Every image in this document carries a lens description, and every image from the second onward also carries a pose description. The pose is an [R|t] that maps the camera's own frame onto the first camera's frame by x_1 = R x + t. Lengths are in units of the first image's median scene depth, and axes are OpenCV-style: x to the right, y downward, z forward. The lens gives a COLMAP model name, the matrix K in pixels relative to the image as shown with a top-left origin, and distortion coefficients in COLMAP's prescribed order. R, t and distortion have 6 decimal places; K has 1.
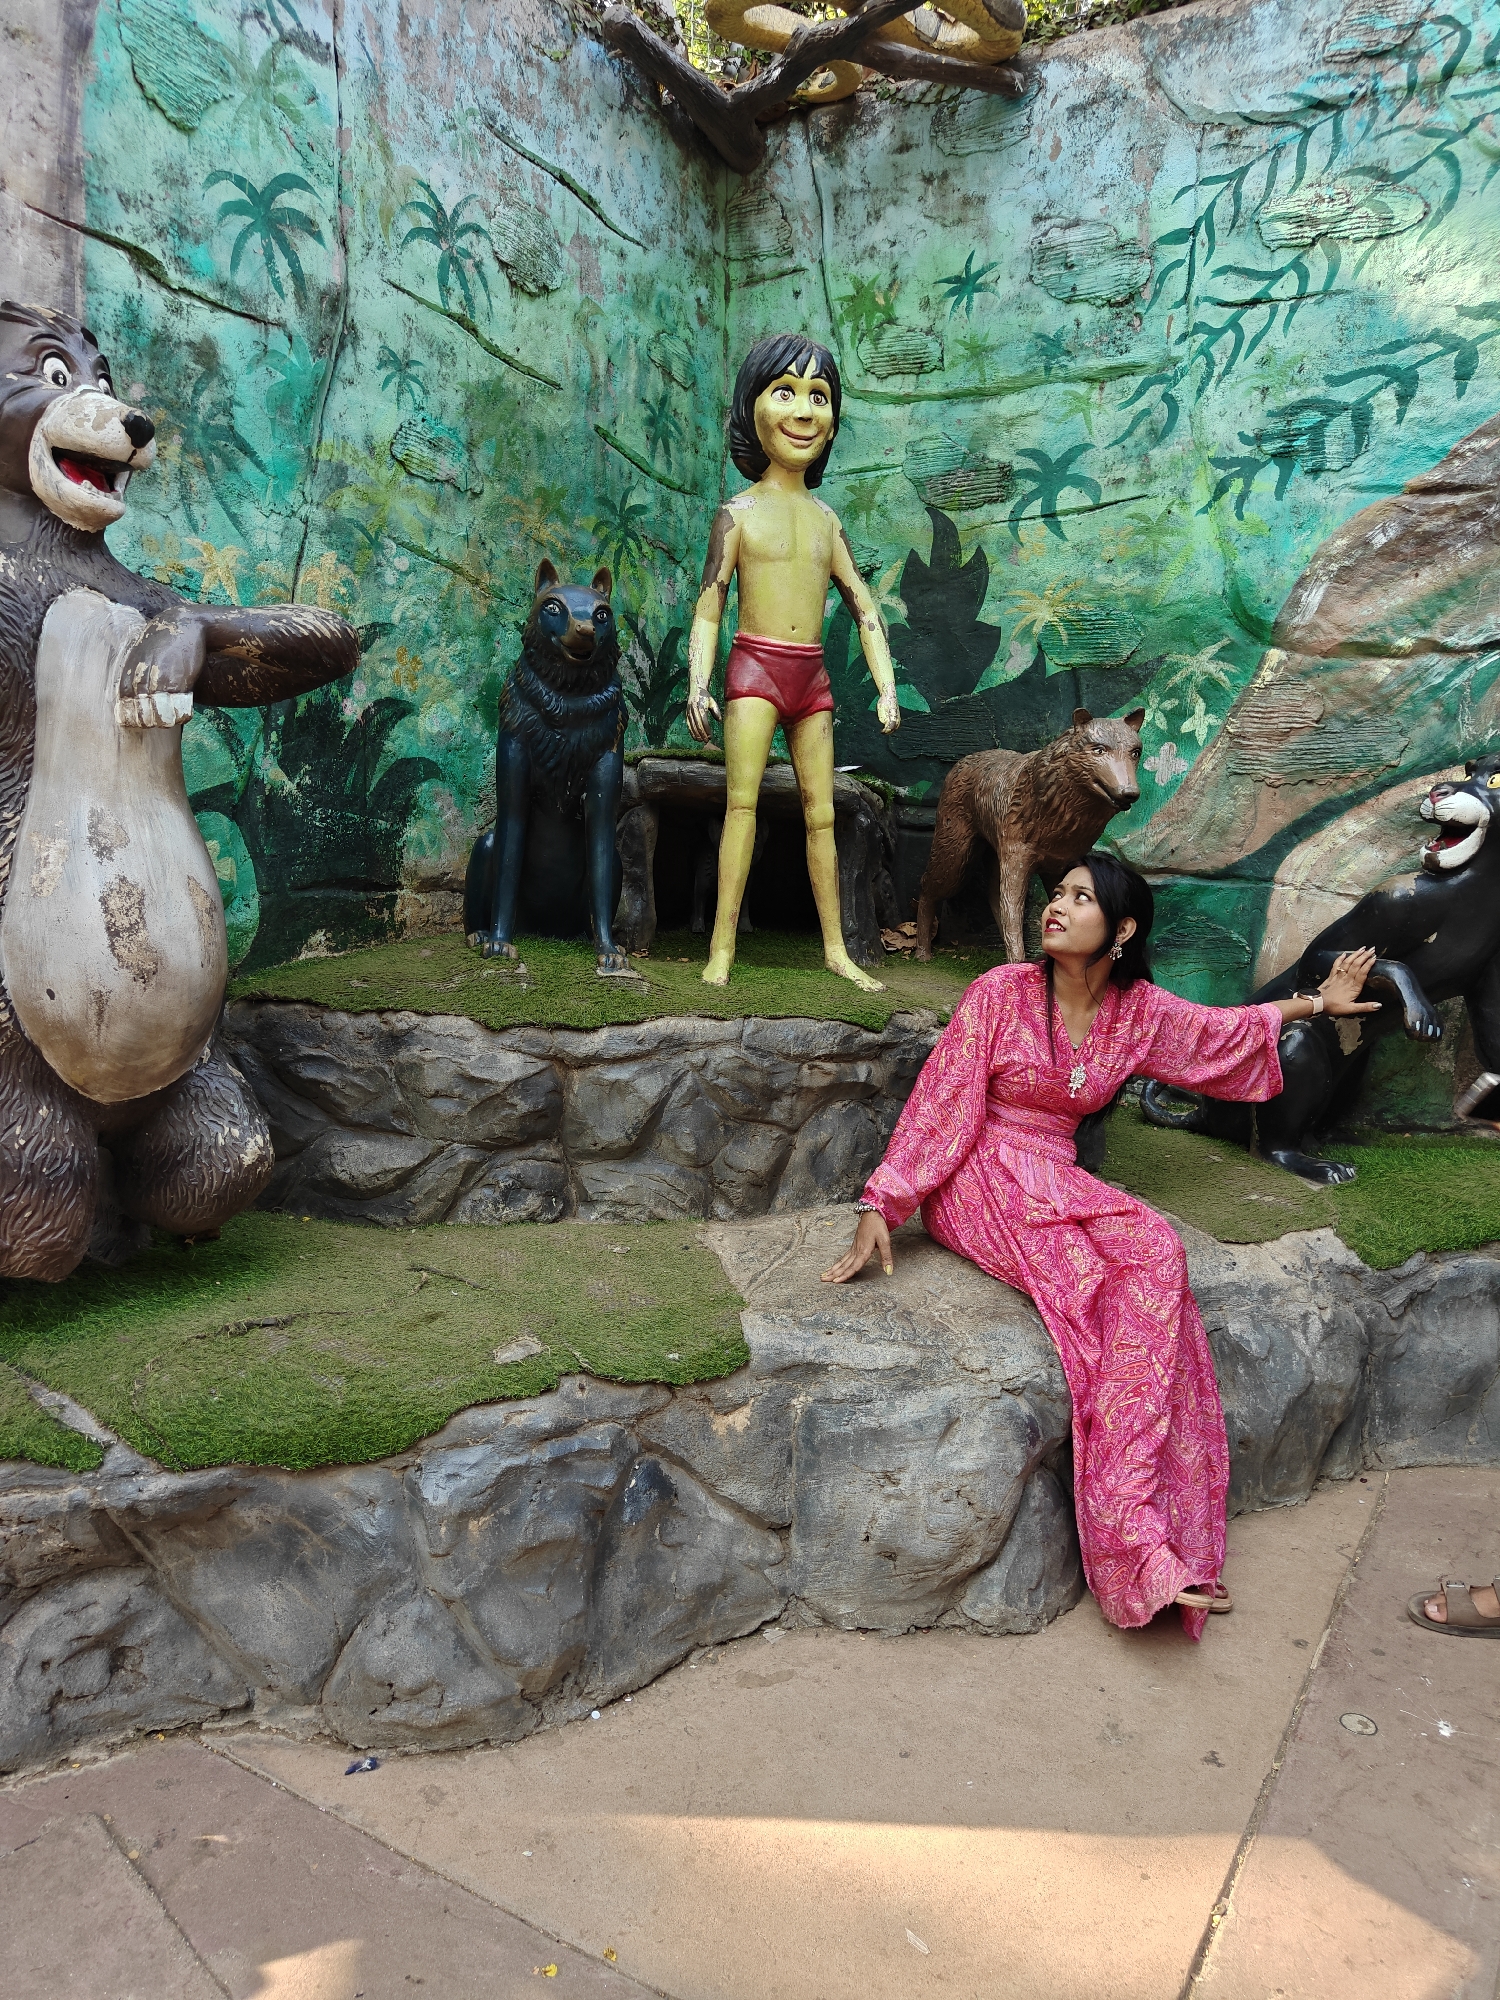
lens RADIAL K [[1339.5, 0, 514.5], [0, 1339.5, 1014.6], [0, 0, 1]] dist [-0.023415, 0.037115]
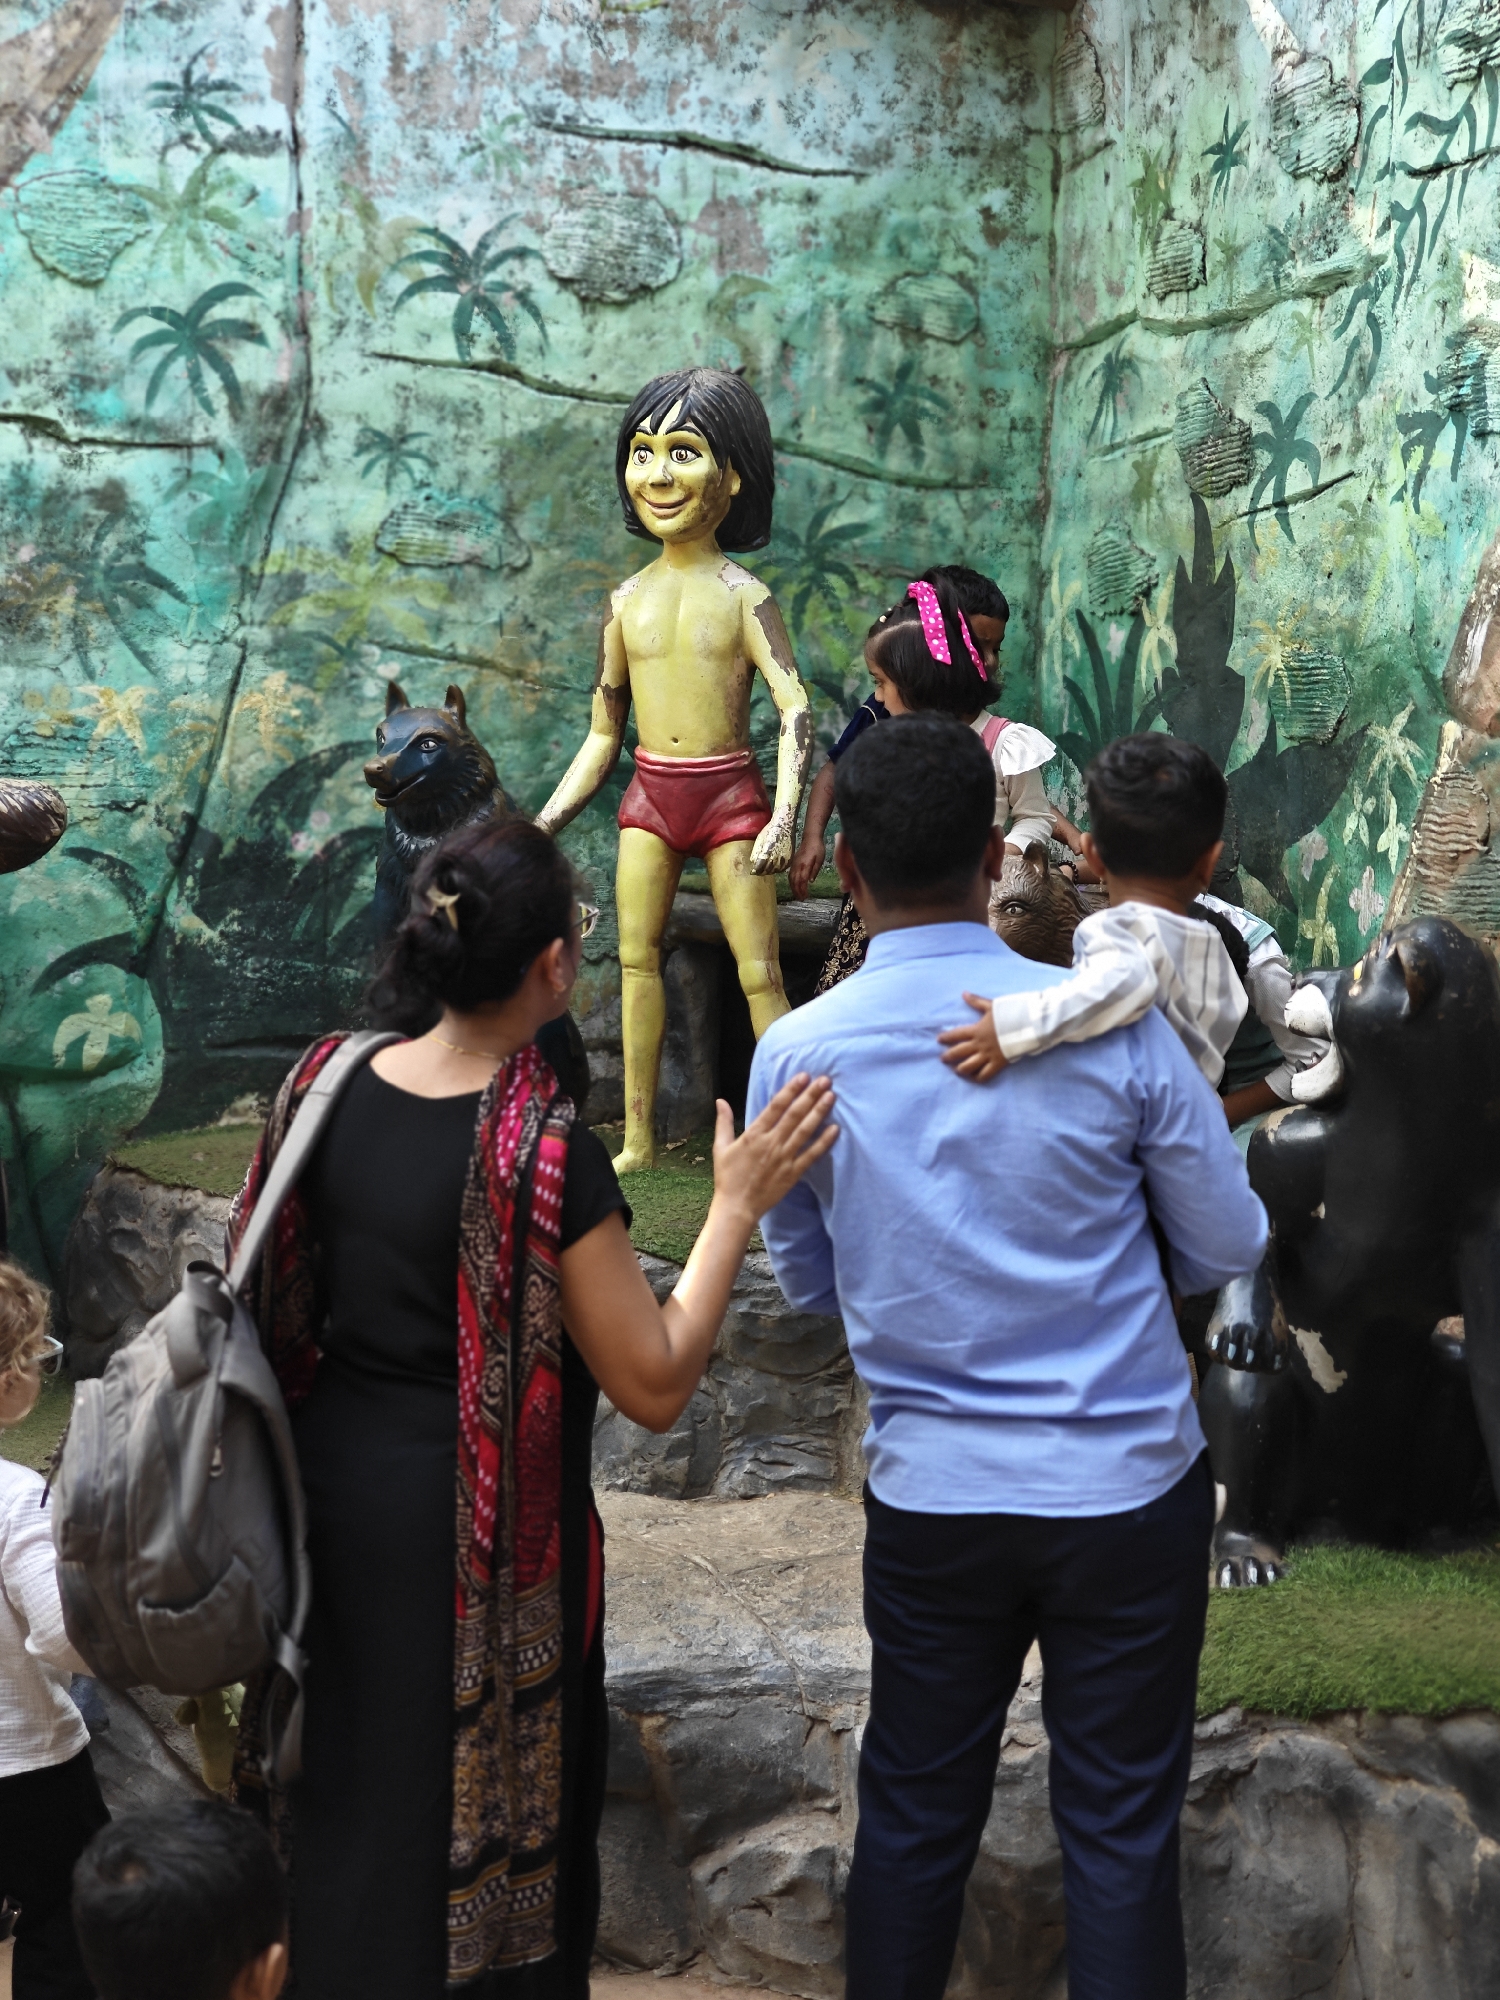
lens RADIAL K [[2761.2, 0, 748.3], [0, 2761.2, 1000.3], [0, 0, 1]] dist [0.076901, 0.000000]
pose [[0.747743, 0.036447, -0.662987, 1.221179], [-0.084222, 0.995634, -0.040255, -0.073353], [0.658625, 0.085938, 0.747548, -0.145100]]
